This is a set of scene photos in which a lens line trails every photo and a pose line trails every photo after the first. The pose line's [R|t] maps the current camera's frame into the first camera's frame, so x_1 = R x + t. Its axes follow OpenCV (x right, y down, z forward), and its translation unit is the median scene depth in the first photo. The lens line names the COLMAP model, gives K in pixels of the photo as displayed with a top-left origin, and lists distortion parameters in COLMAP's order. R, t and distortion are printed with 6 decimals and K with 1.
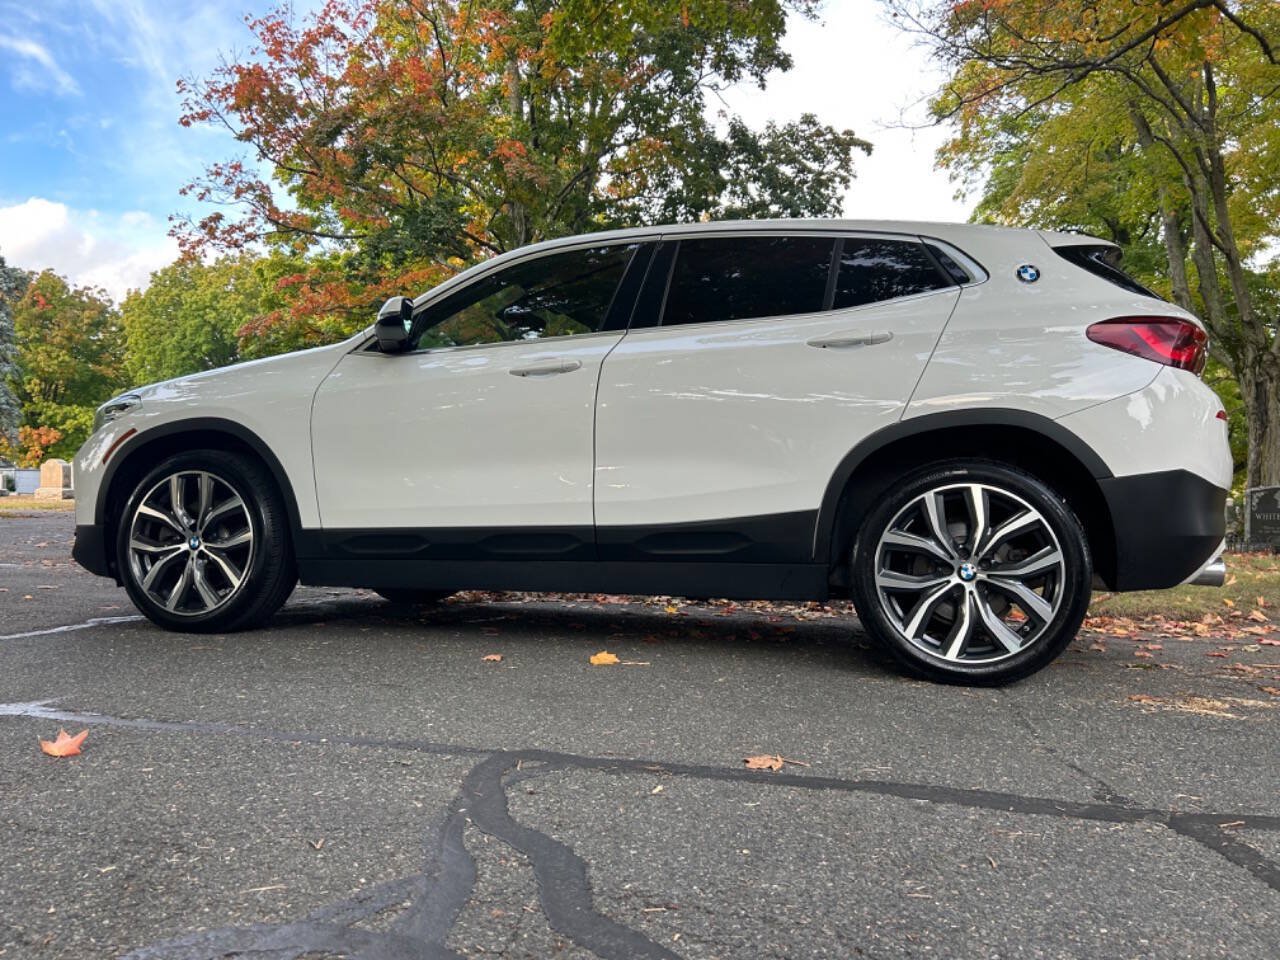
lens RADIAL K [[964.9, 0, 646.9], [0, 964.9, 485.4], [0, 0, 1]] dist [0.045468, -0.049665]
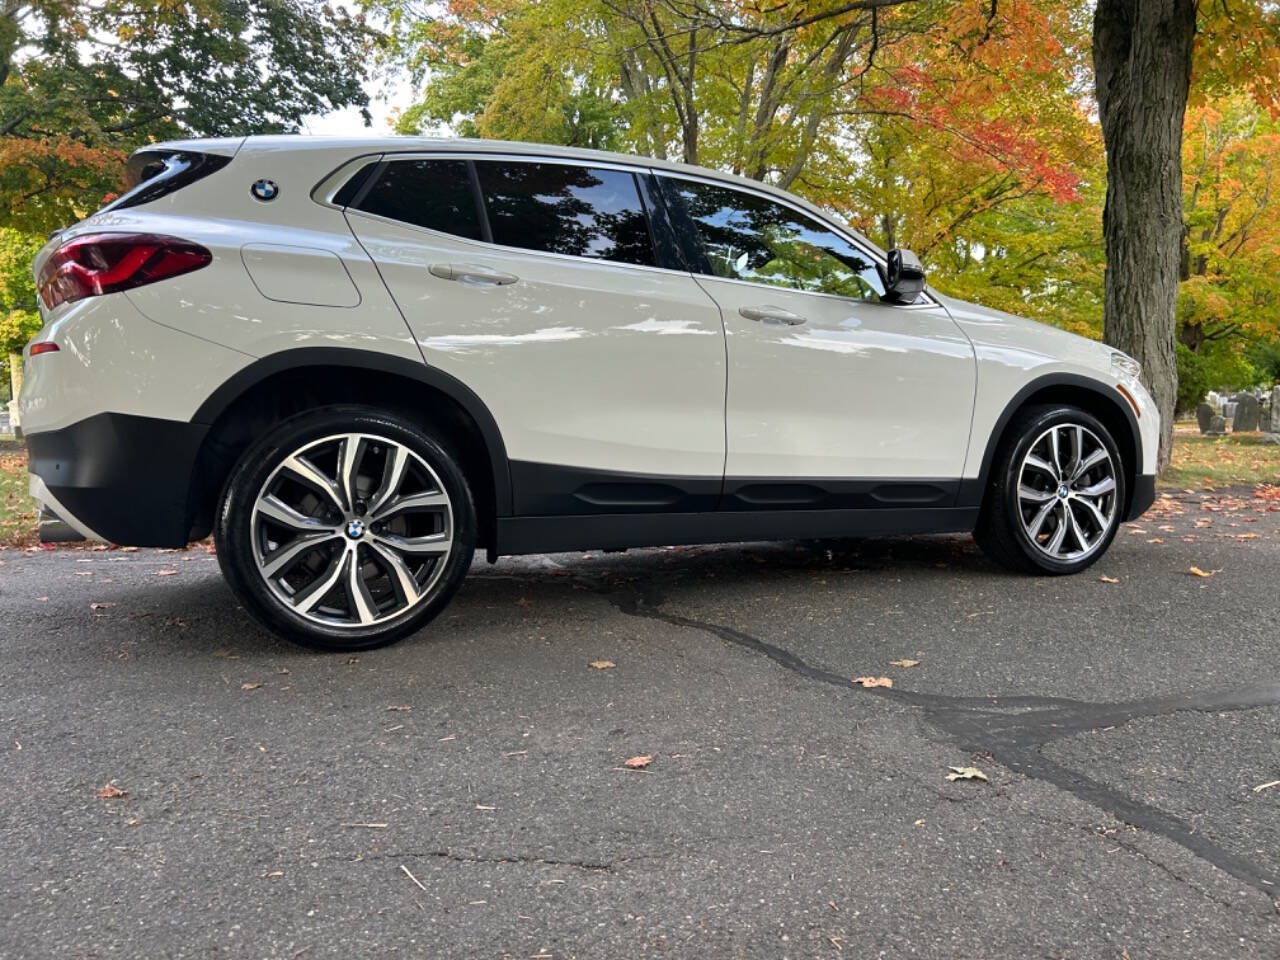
lens RADIAL K [[964.9, 0, 647.3], [0, 964.9, 489.3], [0, 0, 1]] dist [0.045468, -0.049665]
pose [[0.789579, -0.079964, 0.608417, -0.208517], [0.017558, 0.994011, 0.107857, -0.010813], [-0.613398, -0.074479, 0.786255, 0.072205]]
